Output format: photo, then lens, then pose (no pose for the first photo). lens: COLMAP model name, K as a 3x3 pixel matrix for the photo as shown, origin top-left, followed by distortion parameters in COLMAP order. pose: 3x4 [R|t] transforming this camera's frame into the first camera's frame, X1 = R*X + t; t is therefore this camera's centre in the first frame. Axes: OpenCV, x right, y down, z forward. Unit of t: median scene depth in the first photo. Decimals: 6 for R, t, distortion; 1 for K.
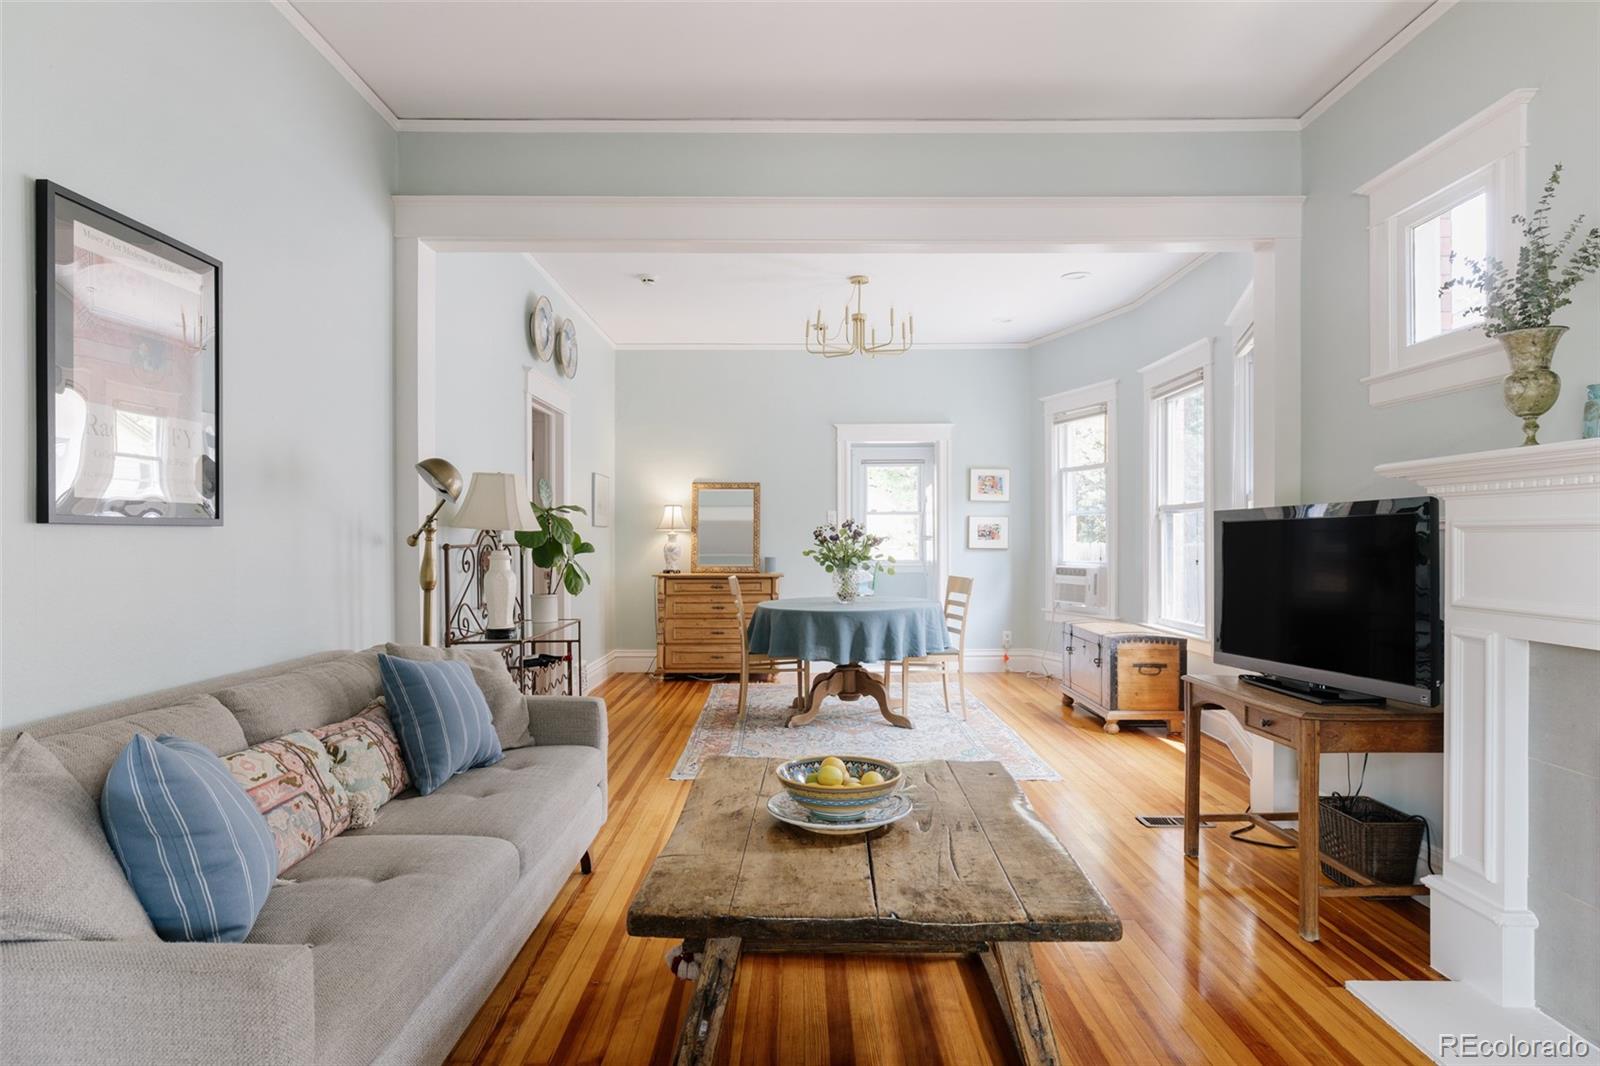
lens RADIAL K [[911.7, 0, 808.5], [0, 911.7, 538.5], [0, 0, 1]] dist [0.007476, -0.000660]
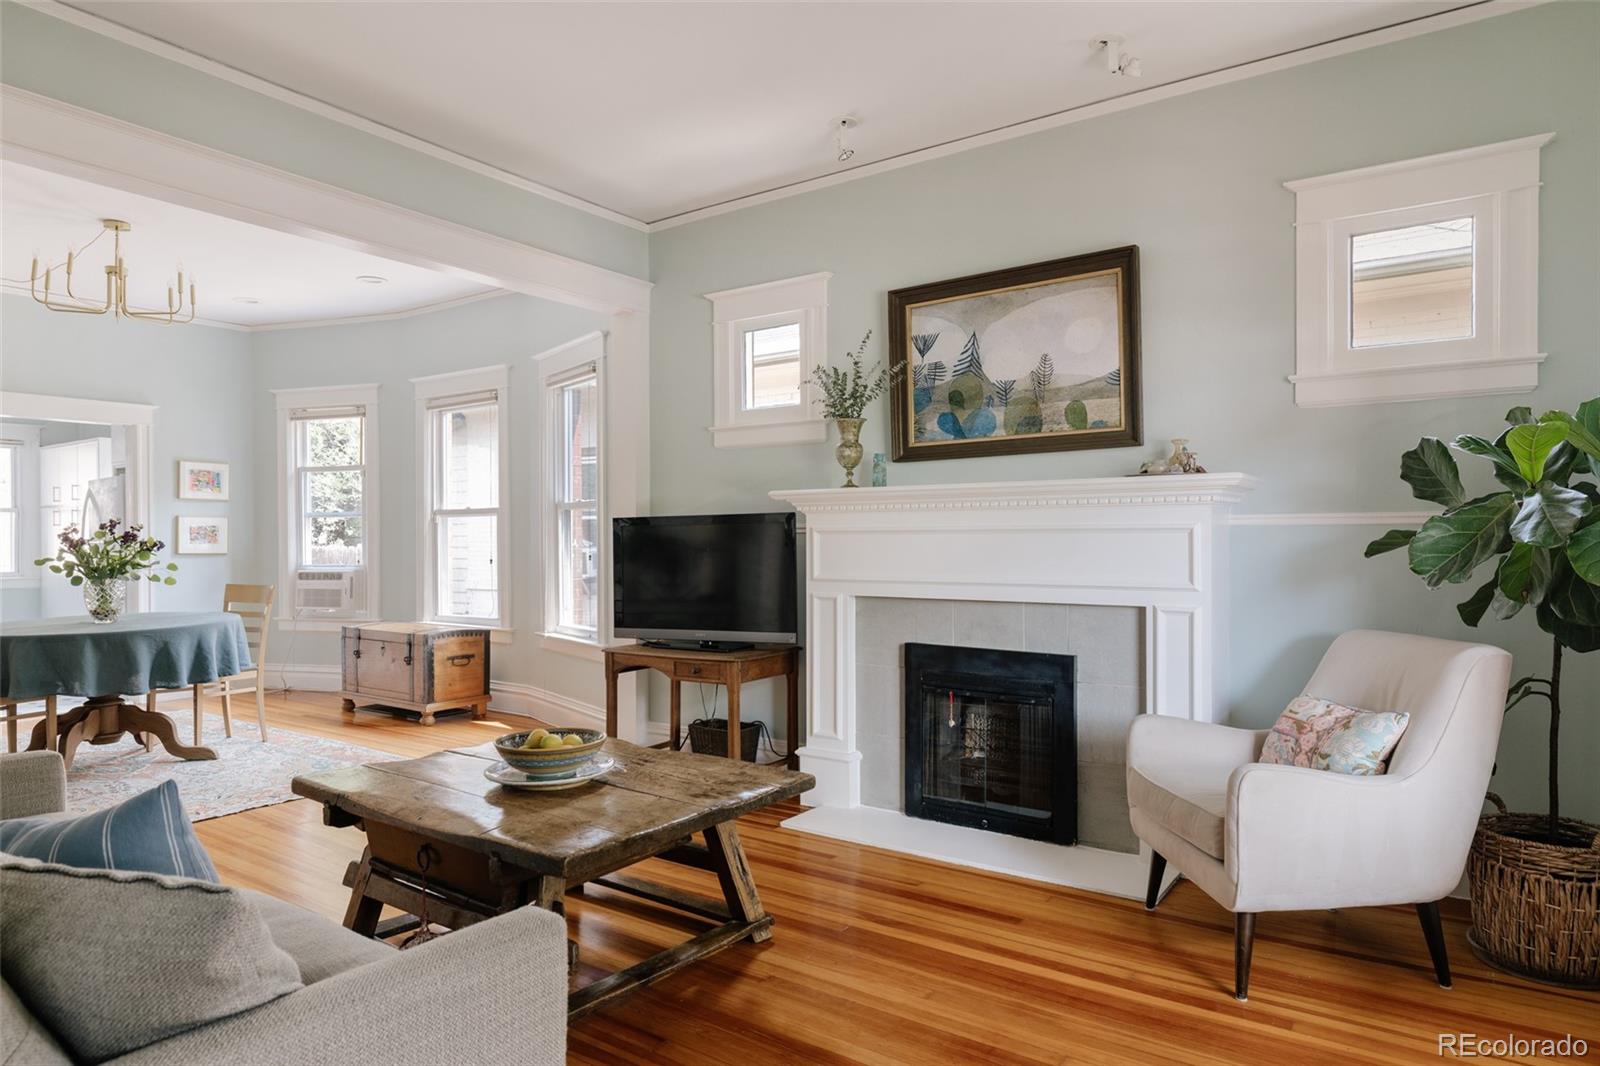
lens RADIAL K [[941.6, 0, 793.7], [0, 941.6, 541.5], [0, 0, 1]] dist [0.016601, 0.000122]
pose [[0.588733, -0.005323, 0.808310, -0.277714], [0.005583, 0.999981, 0.002519, 0.000312], [-0.808308, 0.003030, 0.588752, 0.013401]]
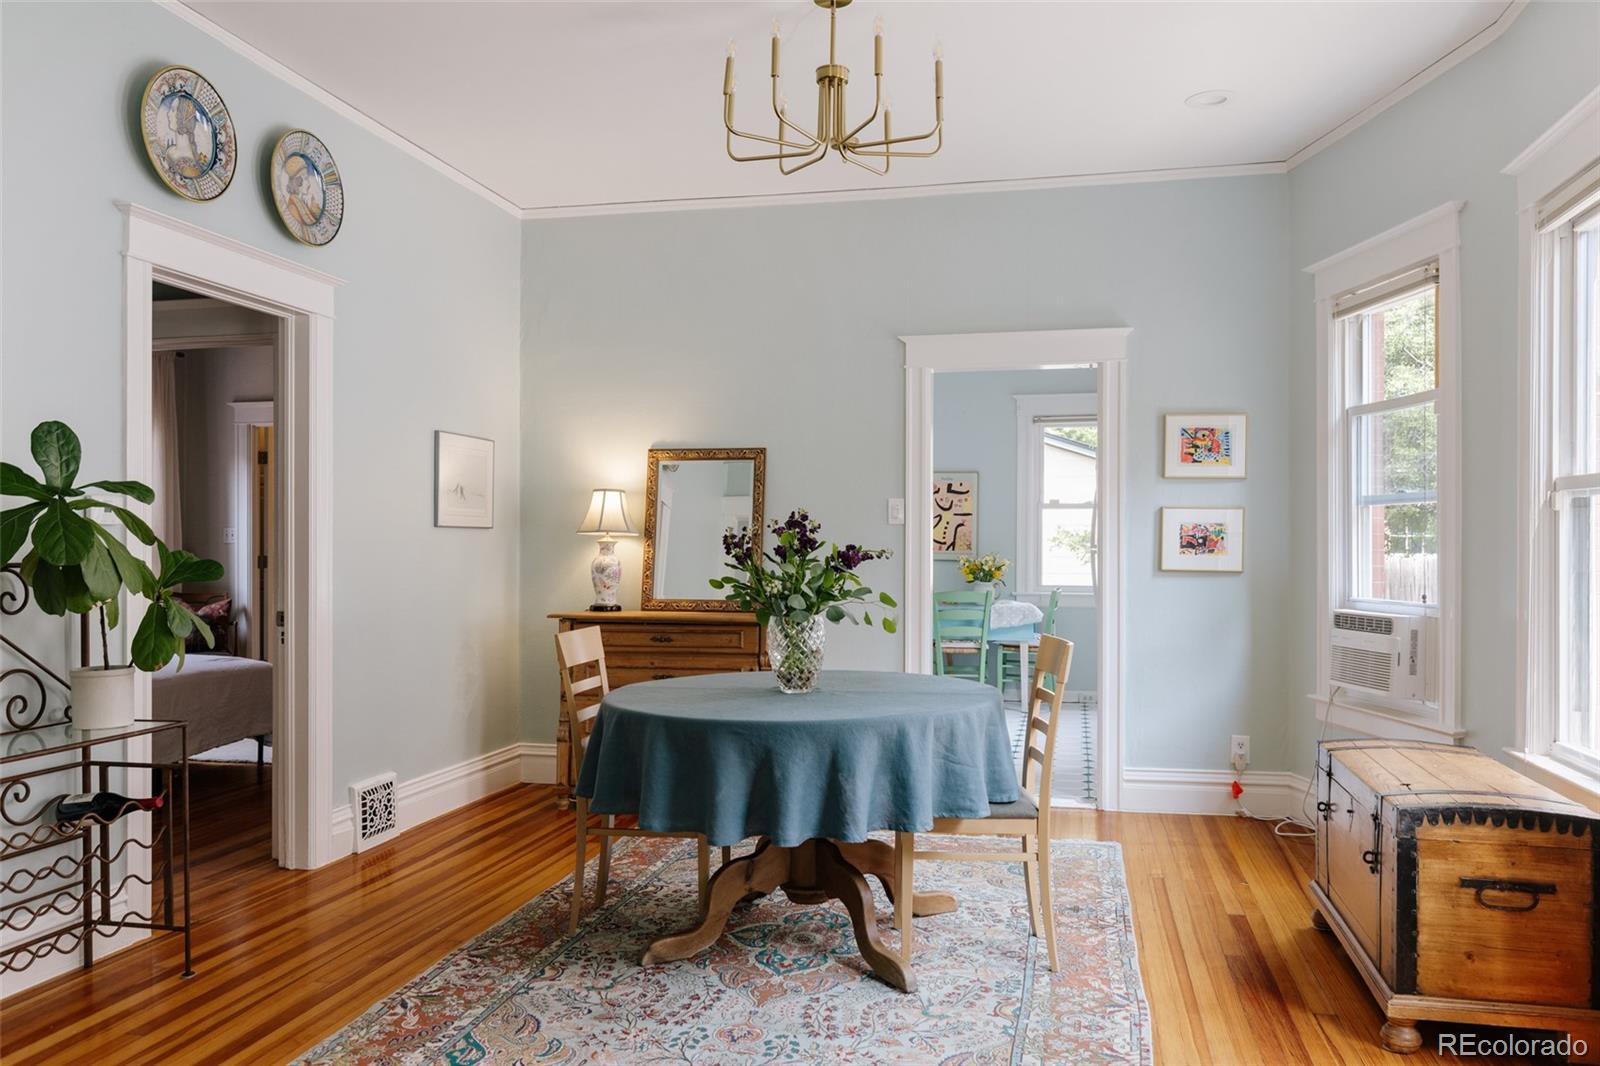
lens RADIAL K [[1224.9, 0, 808.5], [0, 1224.9, 540.9], [0, 0, 1]] dist [0.006425, -0.017142]
pose [[0.975729, 0.002795, -0.218963, 0.182228], [-0.003713, 0.999986, -0.003778, -0.003561], [0.218949, 0.004499, 0.975726, 0.393562]]
